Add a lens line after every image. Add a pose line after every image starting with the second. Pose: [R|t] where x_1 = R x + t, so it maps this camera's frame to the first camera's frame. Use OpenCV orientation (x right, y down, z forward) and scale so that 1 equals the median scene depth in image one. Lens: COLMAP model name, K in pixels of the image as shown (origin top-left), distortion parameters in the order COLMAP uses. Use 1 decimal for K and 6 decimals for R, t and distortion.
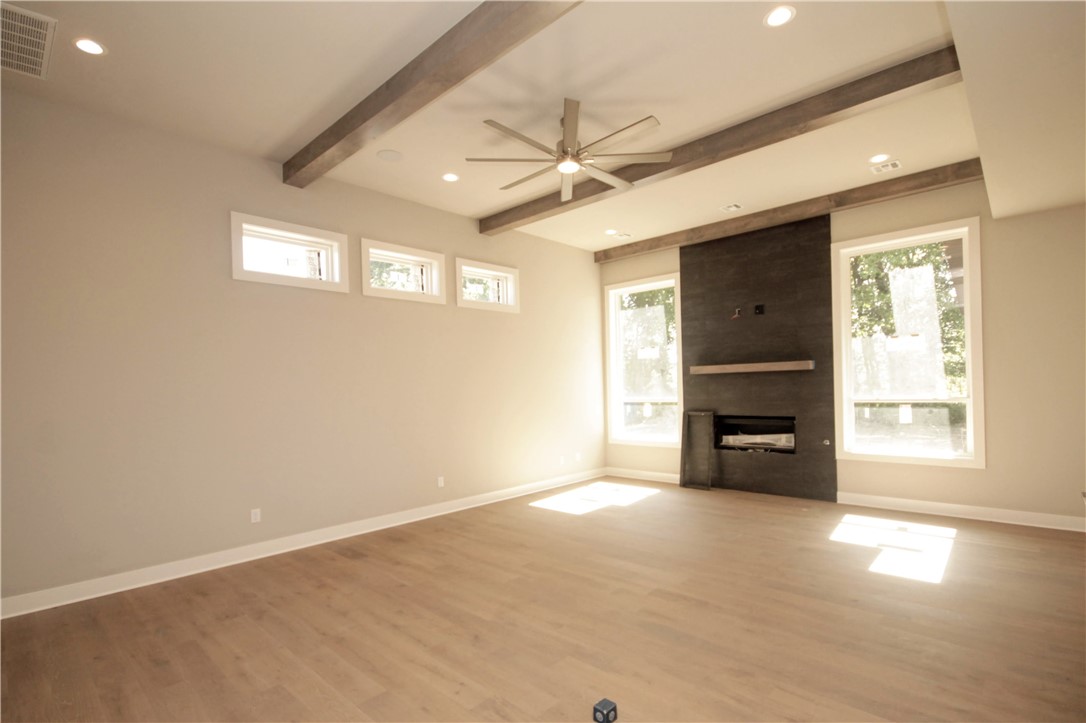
lens RADIAL K [[513.9, 0, 545.2], [0, 513.9, 385.1], [0, 0, 1]] dist [-0.000209, 0.000096]
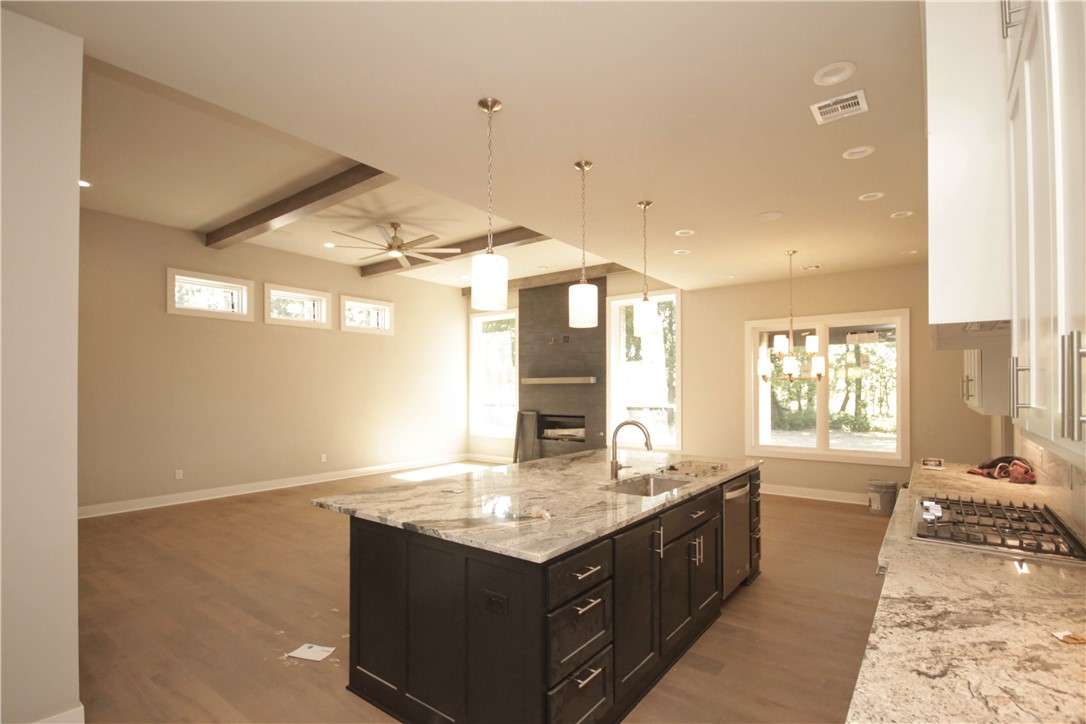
lens RADIAL K [[513.9, 0, 545.2], [0, 513.9, 385.6], [0, 0, 1]] dist [-0.000209, 0.000096]
pose [[0.994865, 0.022554, 0.098666, 0.233392], [-0.022054, 0.999738, -0.006152, -0.011312], [-0.098779, 0.003944, 0.995102, -0.405108]]
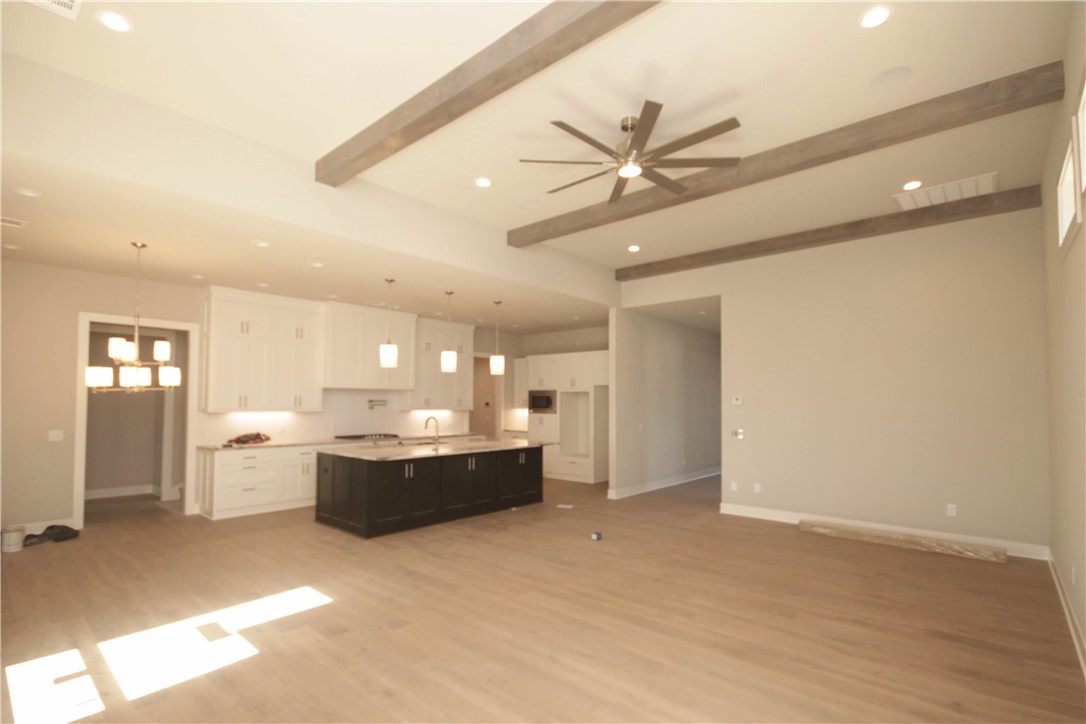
lens RADIAL K [[513.9, 0, 545.2], [0, 513.9, 385.6], [0, 0, 1]] dist [-0.000209, 0.000096]
pose [[-0.999310, 0.019553, -0.031564, 0.149721], [0.020708, 0.999112, -0.036683, -0.002321], [0.030818, -0.037311, -0.998828, 1.217513]]
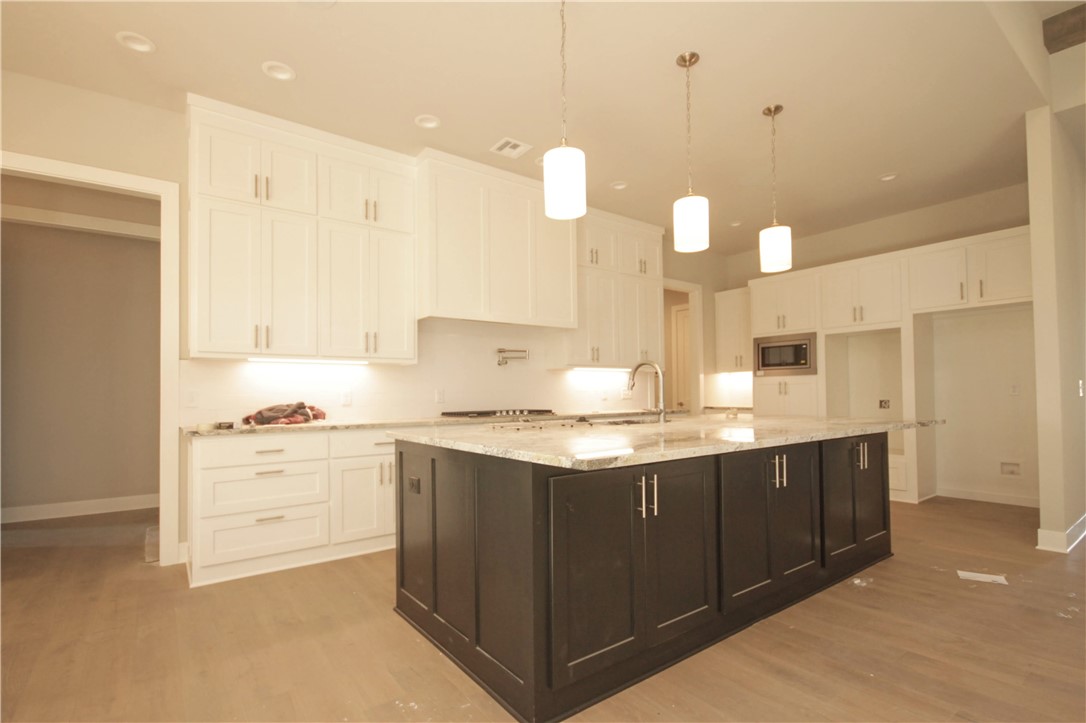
lens RADIAL K [[513.9, 0, 545.2], [0, 513.9, 385.1], [0, 0, 1]] dist [-0.000209, 0.000096]
pose [[-0.984320, 0.039556, 0.171902, 0.372104], [0.035465, 0.999011, -0.026803, 0.051655], [-0.172792, -0.020286, -0.984749, 0.593578]]
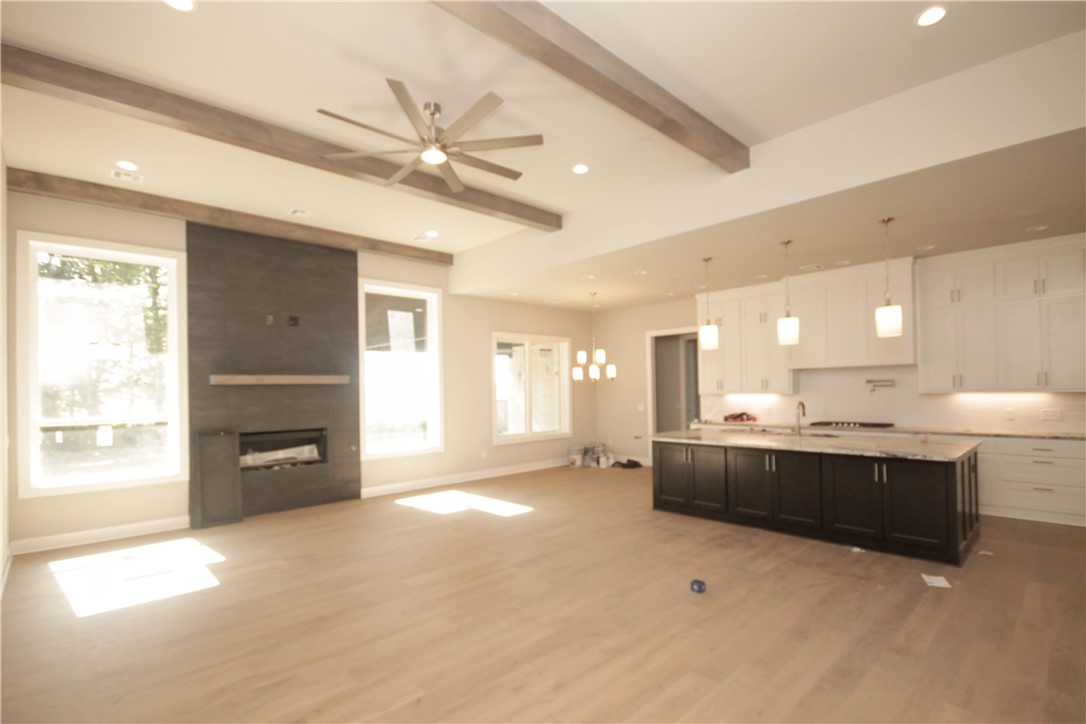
lens RADIAL K [[513.9, 0, 545.2], [0, 513.9, 385.6], [0, 0, 1]] dist [-0.000209, 0.000096]
pose [[0.061023, 0.030502, 0.997670, -0.547354], [0.012918, 0.999425, -0.031346, 0.013601], [-0.998053, 0.014800, 0.060594, 0.478764]]
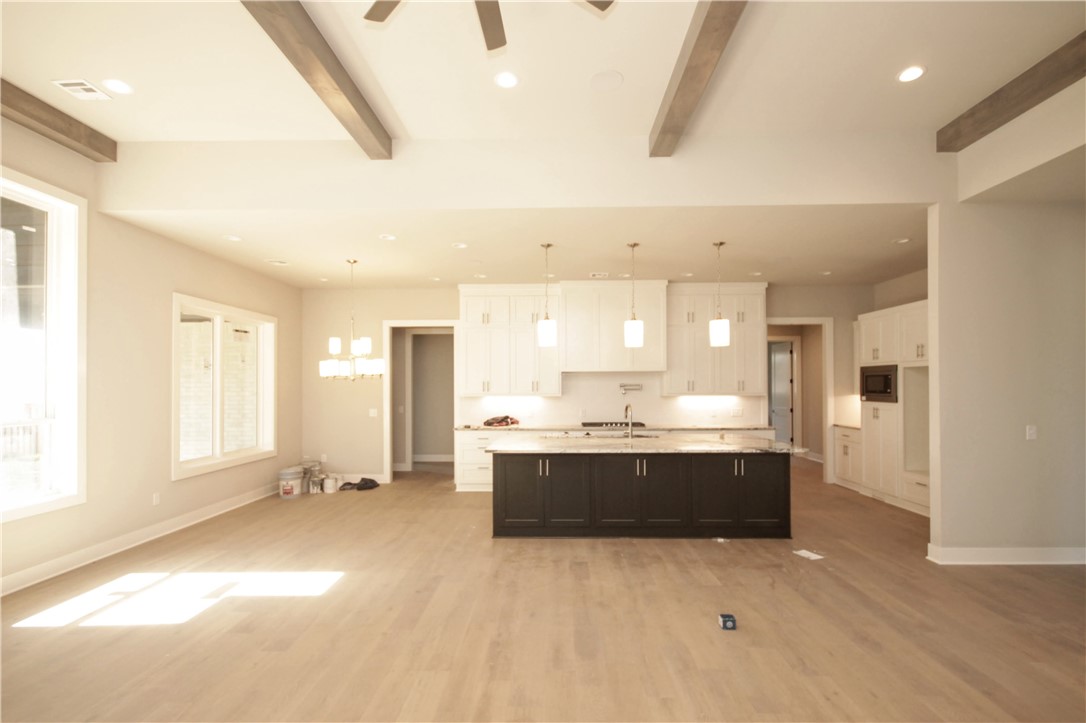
lens RADIAL K [[513.9, 0, 545.2], [0, 513.9, 385.1], [0, 0, 1]] dist [-0.000209, 0.000096]
pose [[-0.664450, 0.030654, 0.746704, -0.214527], [0.017795, 0.999524, -0.025198, 0.006169], [-0.747121, -0.003455, -0.664679, 0.800451]]
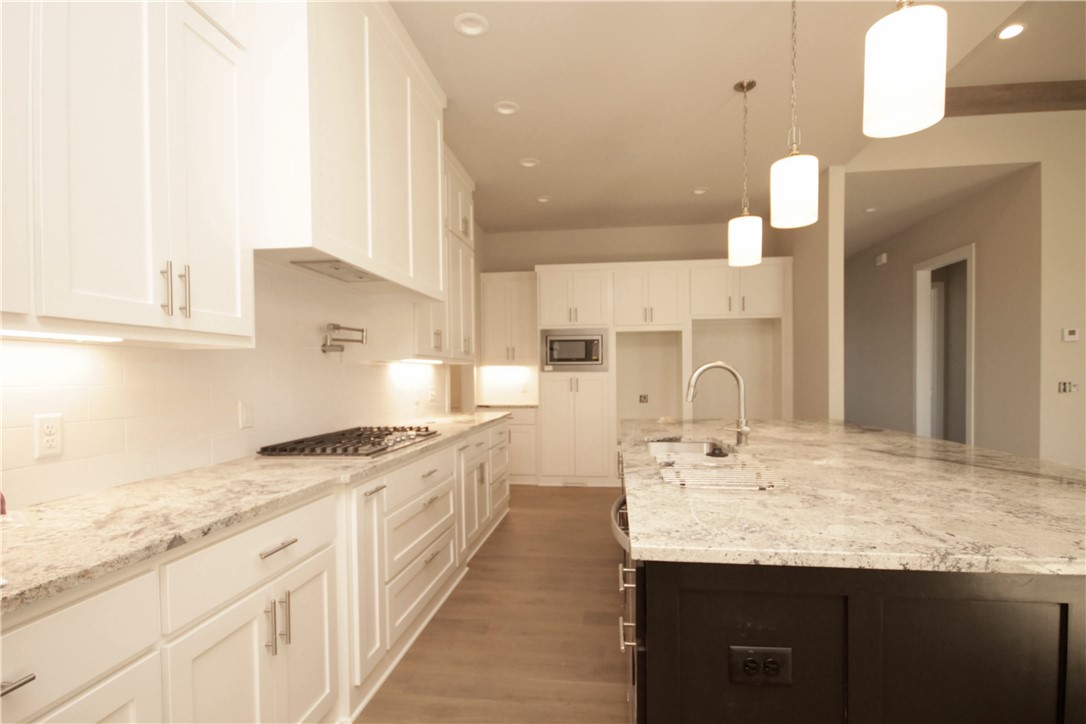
lens RADIAL K [[534.1, 0, 545.8], [0, 534.1, 385.9], [0, 0, 1]] dist [0.001874, 0.000506]
pose [[-0.809434, 0.044853, -0.585496, 0.680925], [0.032100, 0.998967, 0.032150, 0.019294], [0.586333, 0.007228, -0.810038, 0.328746]]
